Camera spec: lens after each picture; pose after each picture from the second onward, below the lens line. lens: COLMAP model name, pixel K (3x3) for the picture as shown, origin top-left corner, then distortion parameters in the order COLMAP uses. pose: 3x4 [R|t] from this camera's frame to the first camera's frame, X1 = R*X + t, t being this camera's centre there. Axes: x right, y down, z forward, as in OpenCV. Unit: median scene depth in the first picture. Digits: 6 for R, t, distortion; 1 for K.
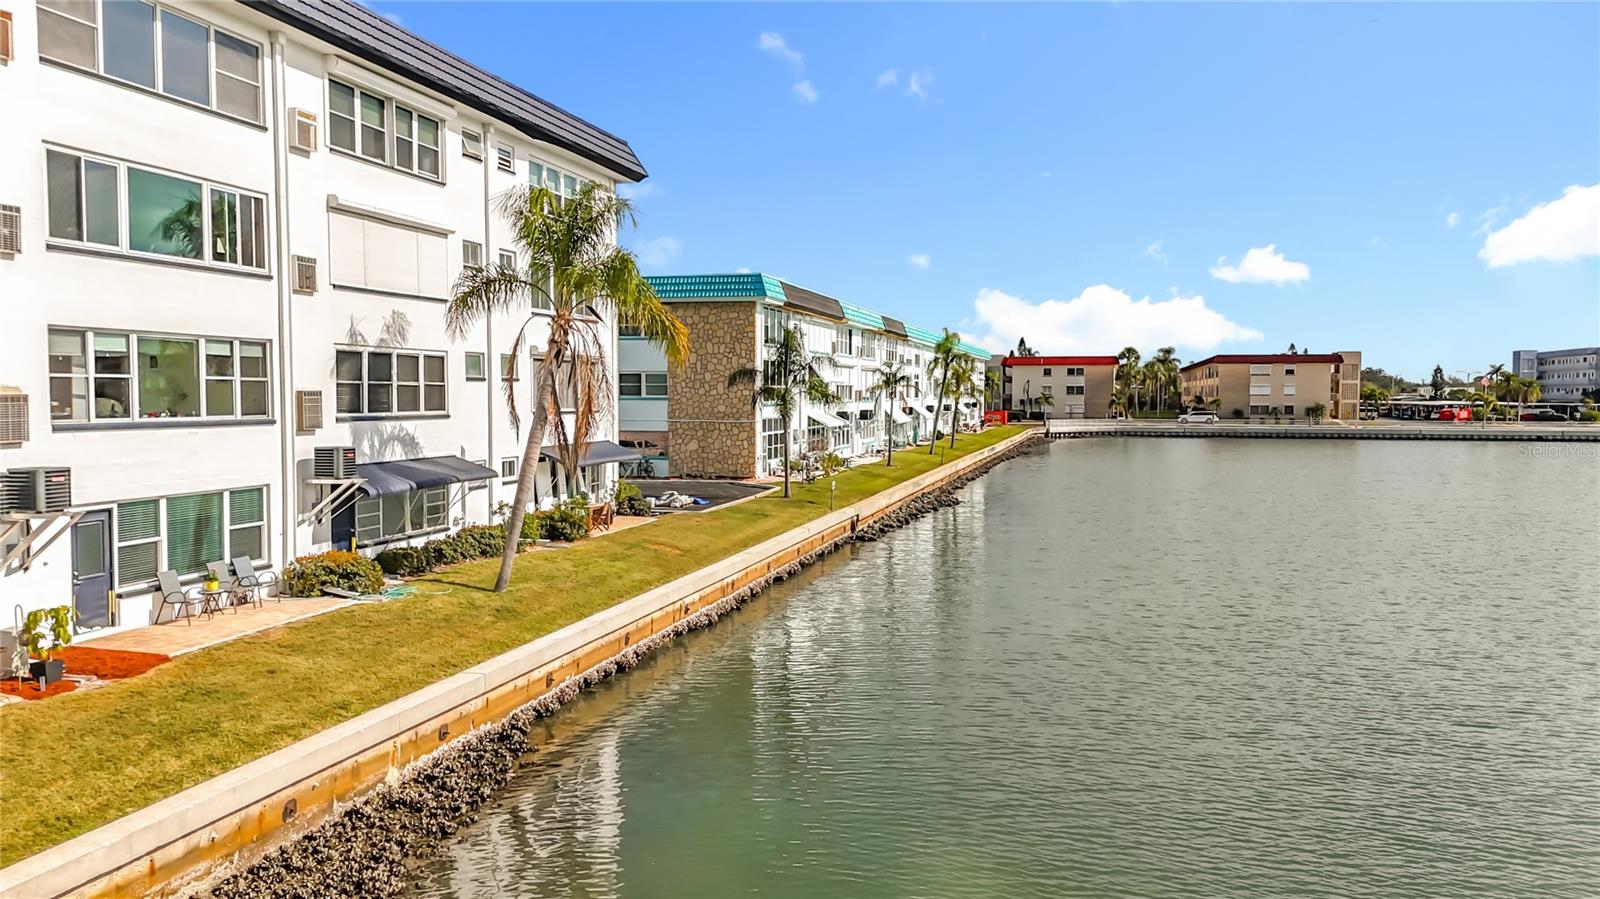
lens RADIAL K [[1202.6, 0, 800.0], [0, 1202.6, 449.5], [0, 0, 1]] dist [0.071193, -0.083074]
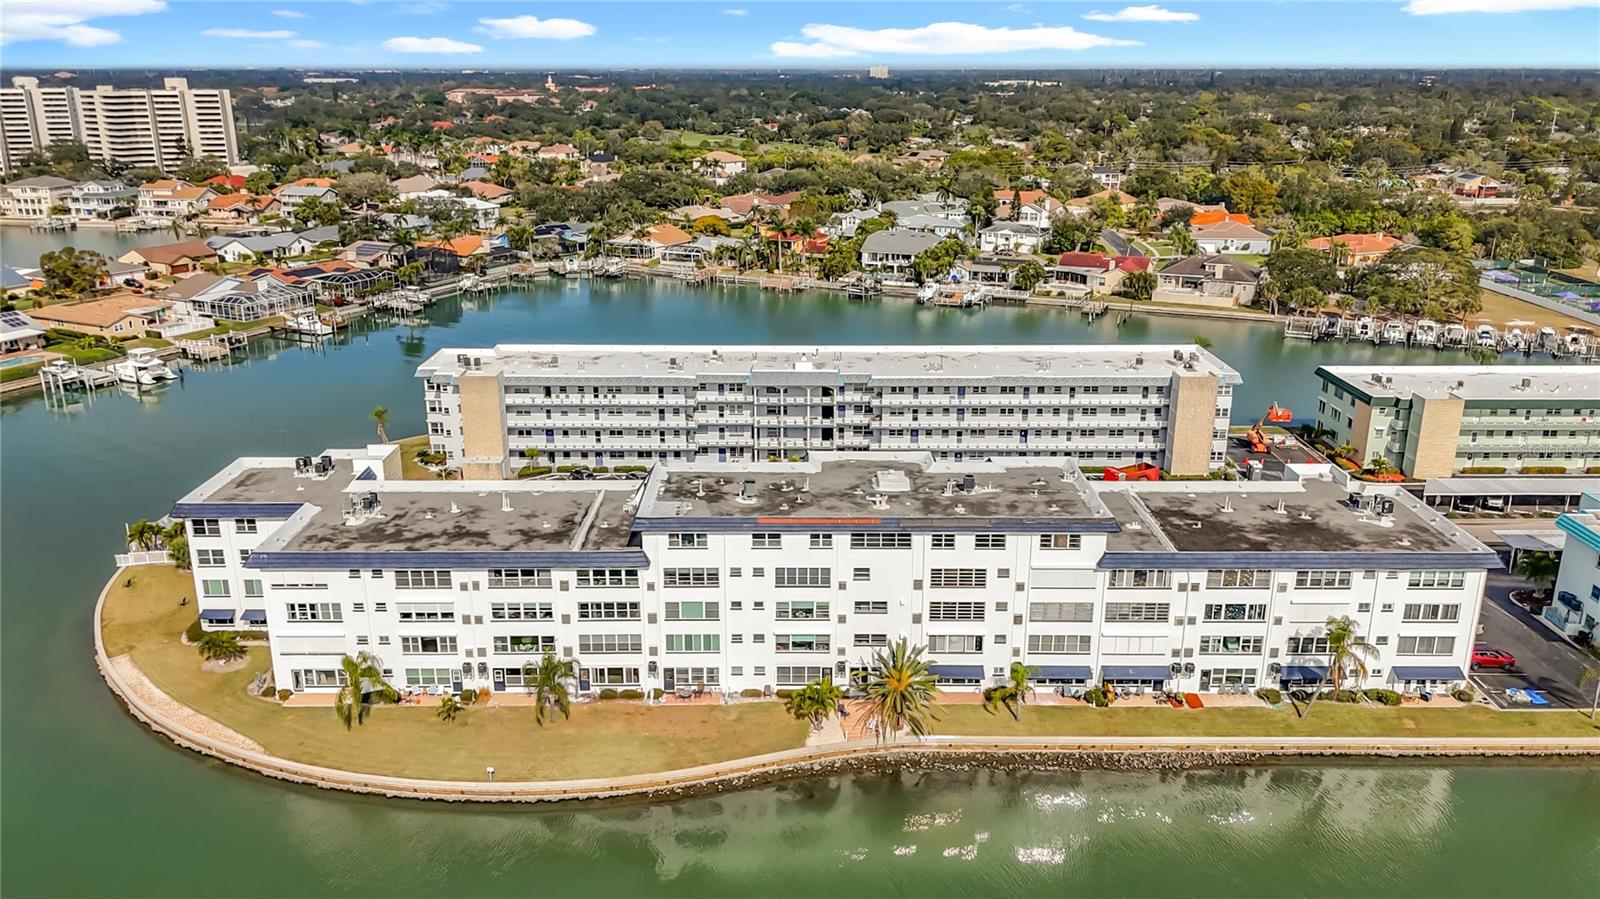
lens RADIAL K [[1202.6, 0, 800.0], [0, 1202.6, 449.5], [0, 0, 1]] dist [0.071193, -0.083074]
pose [[0.264243, 0.284790, -0.921450, 2.764218], [-0.048540, 0.958125, 0.282205, -1.791625], [0.963234, -0.029843, 0.267002, -1.578151]]
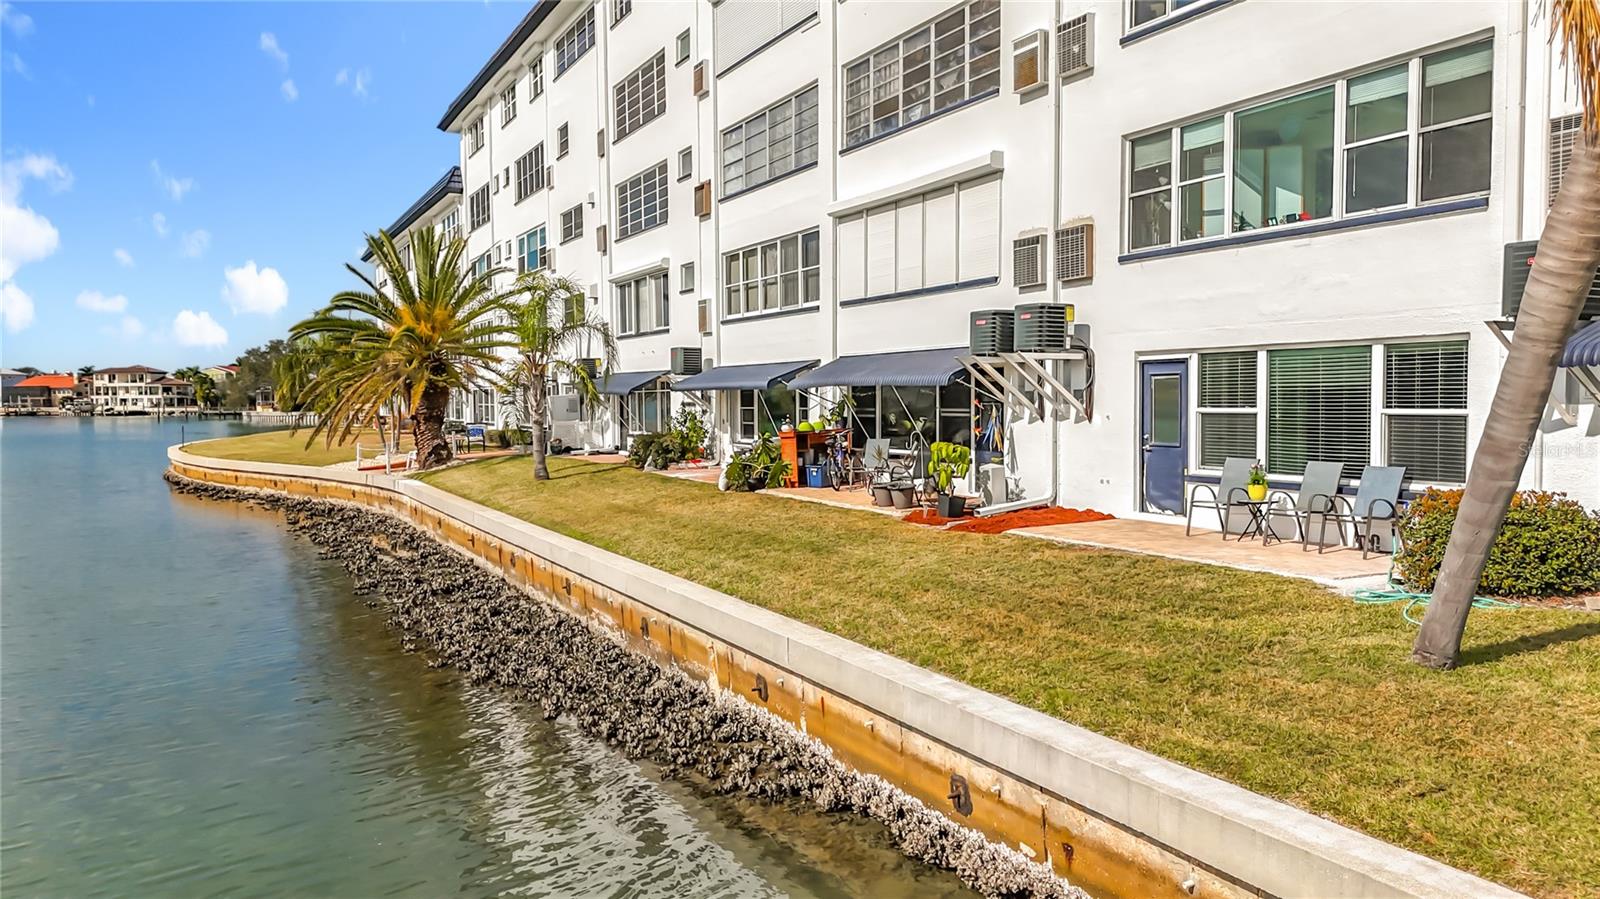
lens RADIAL K [[1171.9, 0, 800.0], [0, 1171.9, 449.5], [0, 0, 1]] dist [0.089765, -0.086117]
pose [[-0.744722, 0.035897, -0.666409, 0.089136], [-0.025416, 0.996302, 0.082070, 0.043603], [0.666891, 0.078057, -0.741056, 1.217037]]
